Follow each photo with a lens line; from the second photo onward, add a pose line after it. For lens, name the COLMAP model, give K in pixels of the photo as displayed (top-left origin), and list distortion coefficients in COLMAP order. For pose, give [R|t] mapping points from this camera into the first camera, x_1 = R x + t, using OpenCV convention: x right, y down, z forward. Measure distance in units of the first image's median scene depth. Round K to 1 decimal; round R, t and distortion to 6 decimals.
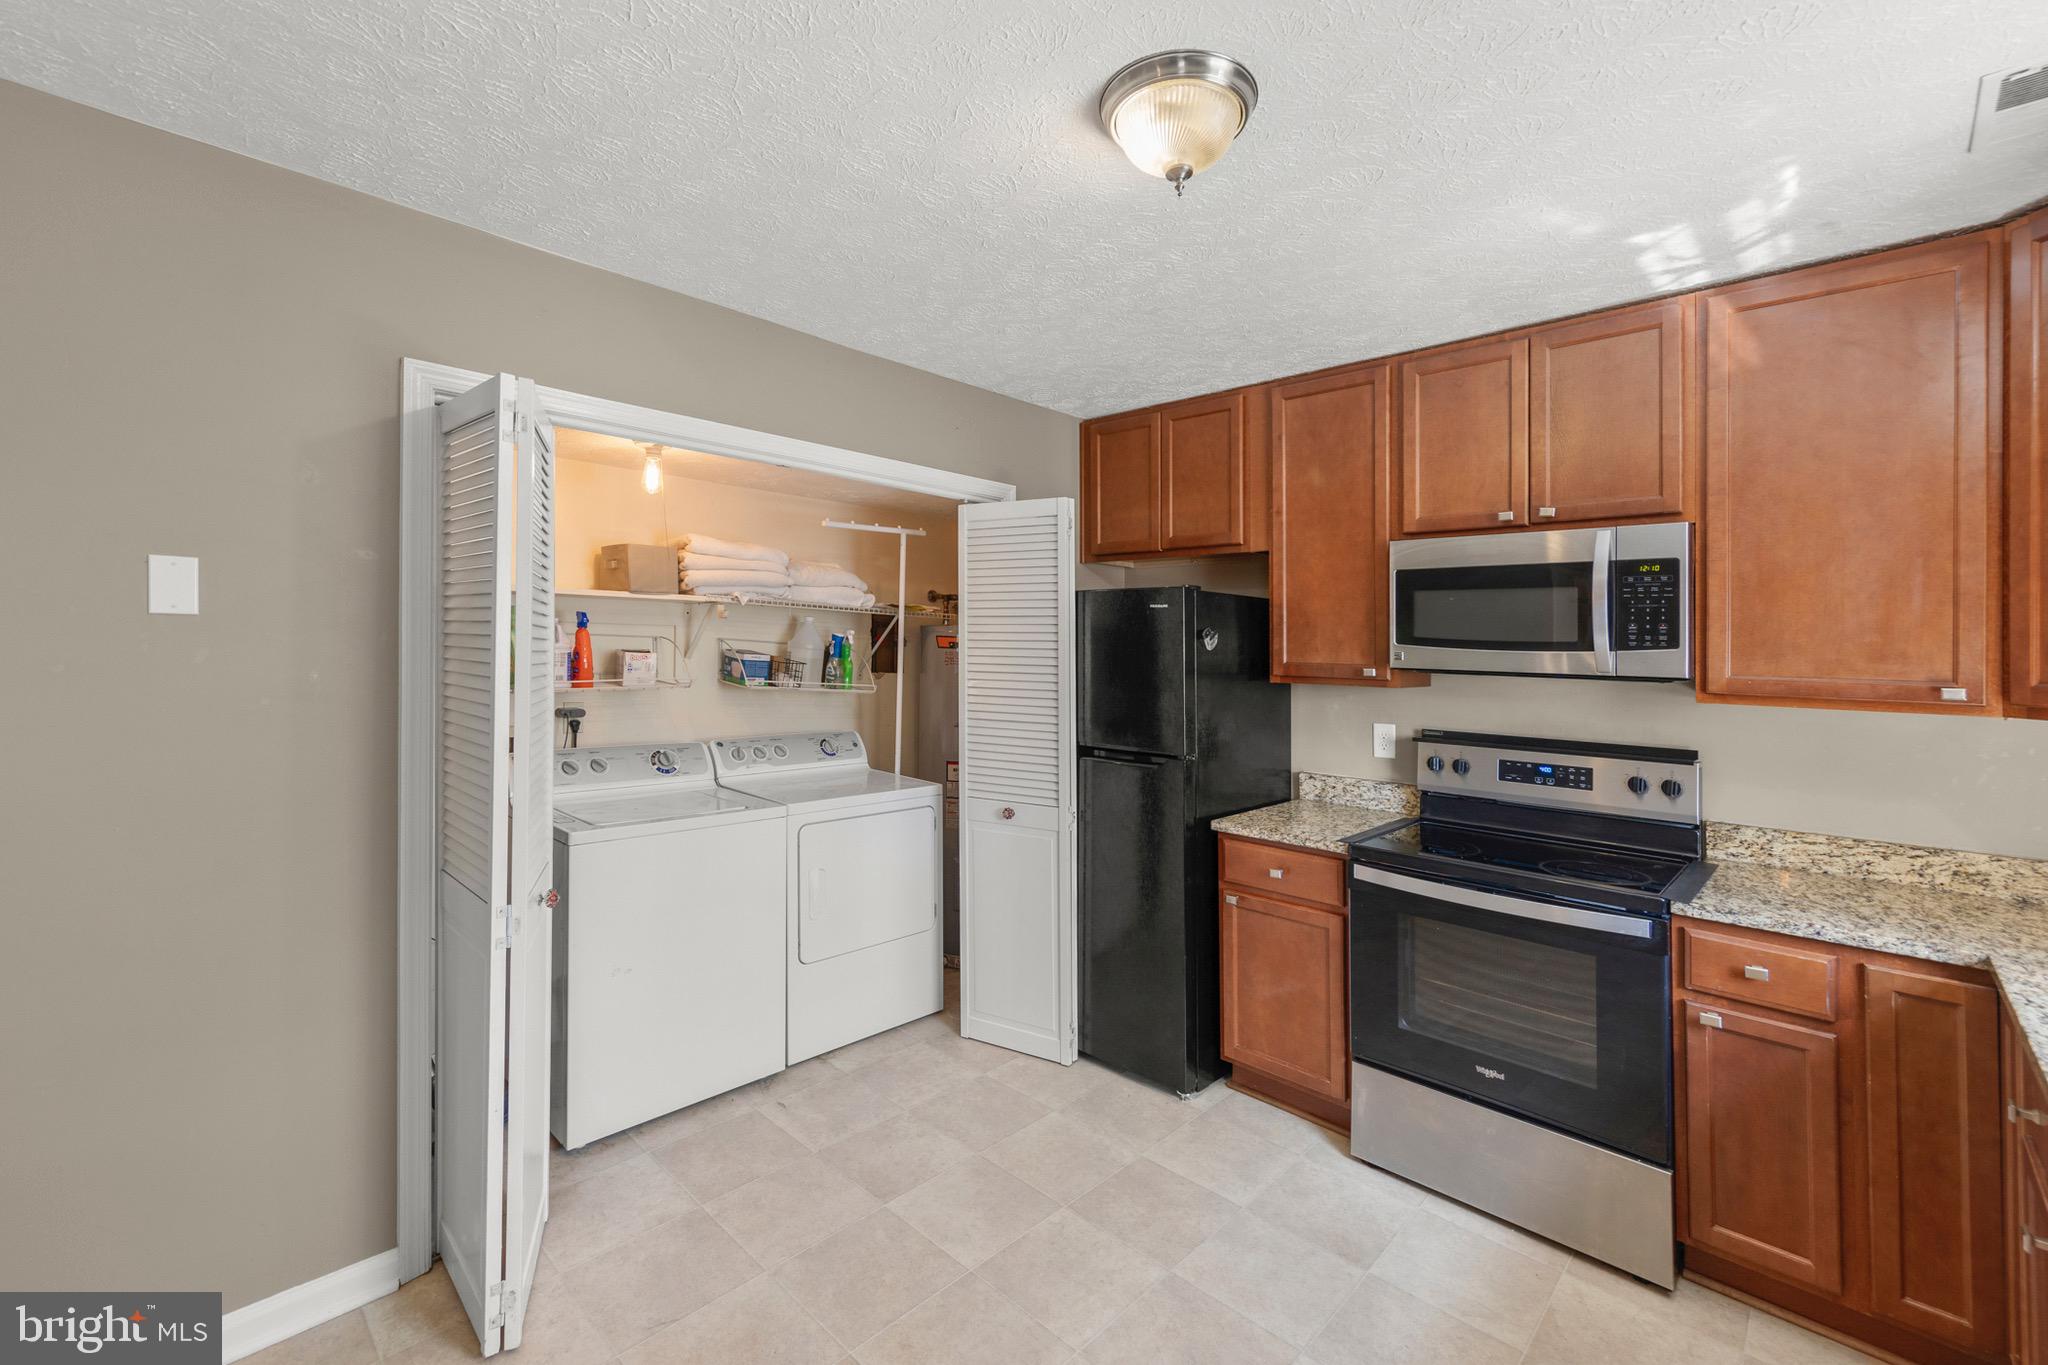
lens RADIAL K [[859.7, 0, 1009.8], [0, 859.7, 651.1], [0, 0, 1]] dist [0.002855, -0.000188]
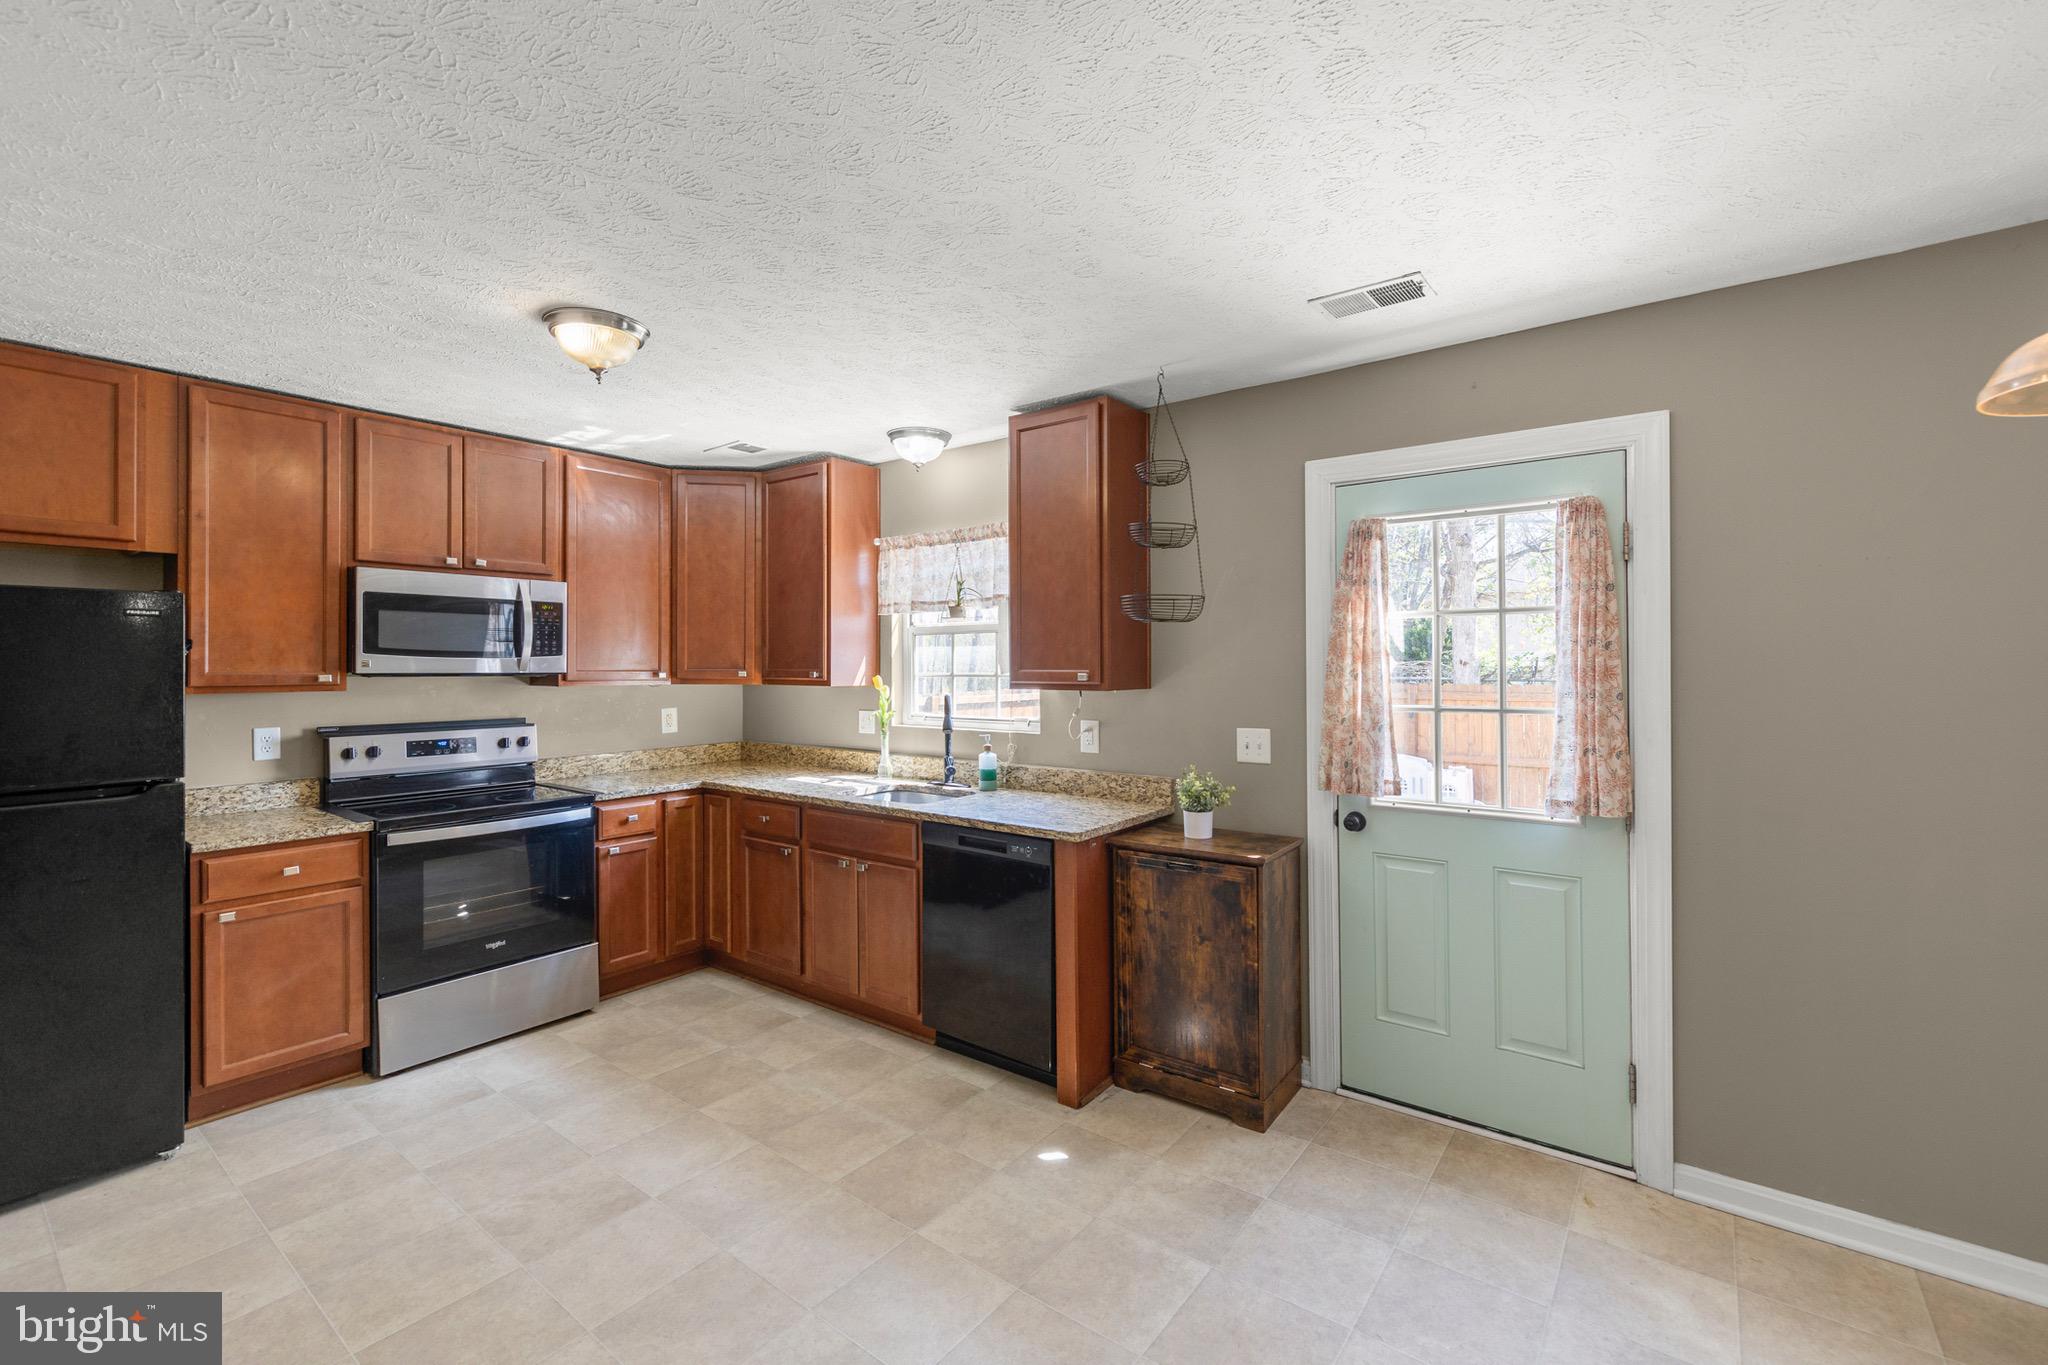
lens RADIAL K [[874.8, 0, 1053.7], [0, 874.8, 656.4], [0, 0, 1]] dist [0.000278, -0.000571]
pose [[-0.127982, -0.013095, 0.991690, -0.972701], [0.003300, 0.999902, 0.013630, -0.019289], [-0.991771, 0.005017, -0.127926, 0.224205]]
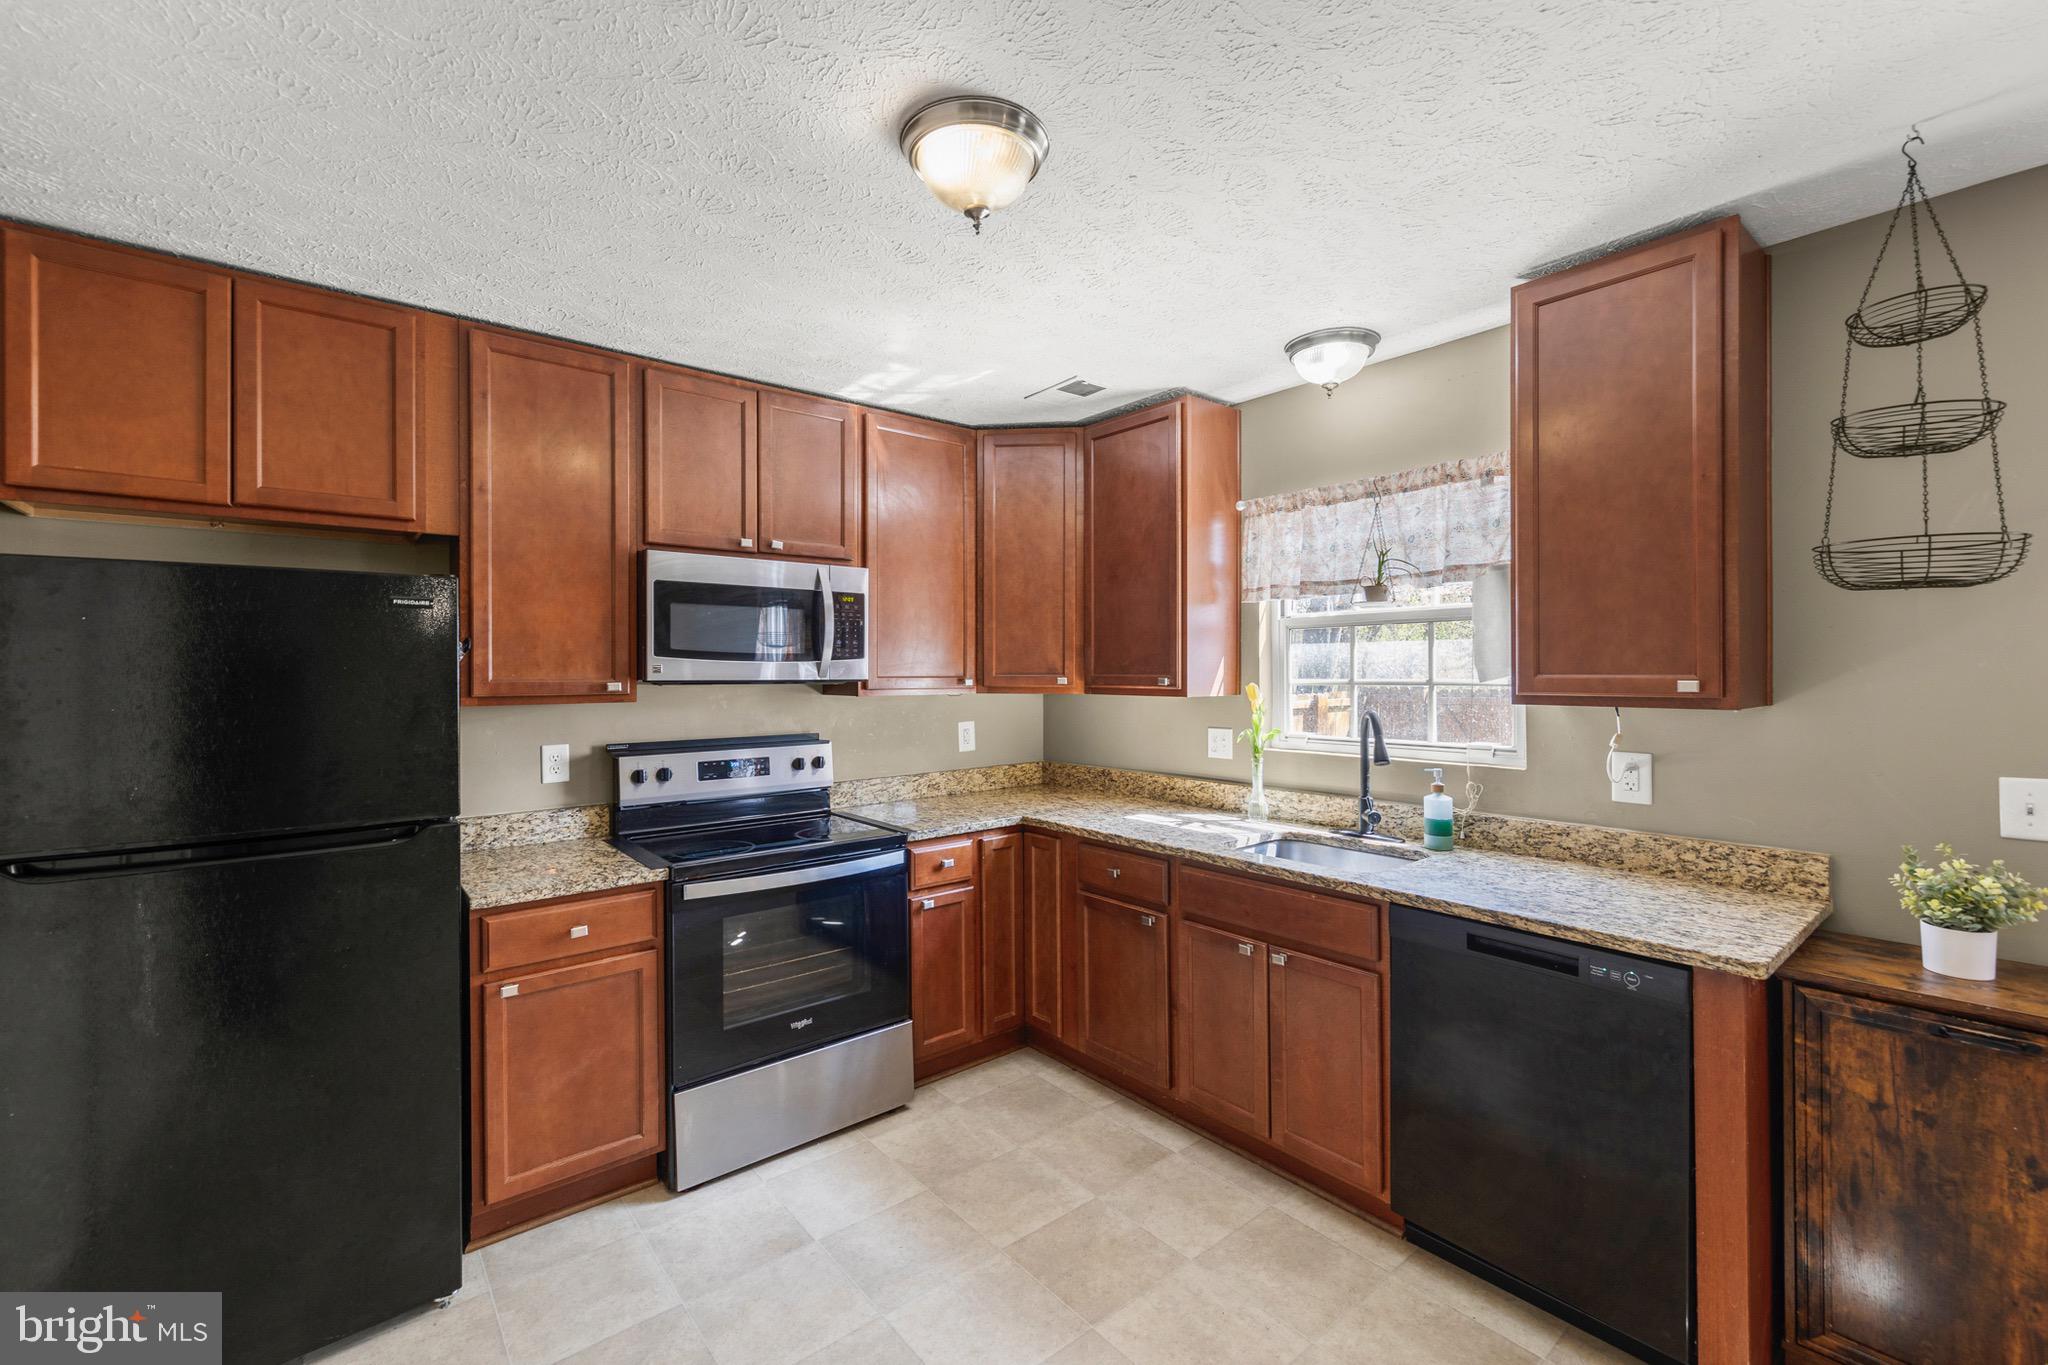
lens RADIAL K [[862.6, 0, 1039.5], [0, 862.6, 663.1], [0, 0, 1]] dist [0.002451, -0.000258]
pose [[0.104184, -0.013869, 0.994461, -0.526527], [0.011772, 0.999850, 0.012711, -0.008523], [-0.994488, 0.010382, 0.104332, 0.513424]]
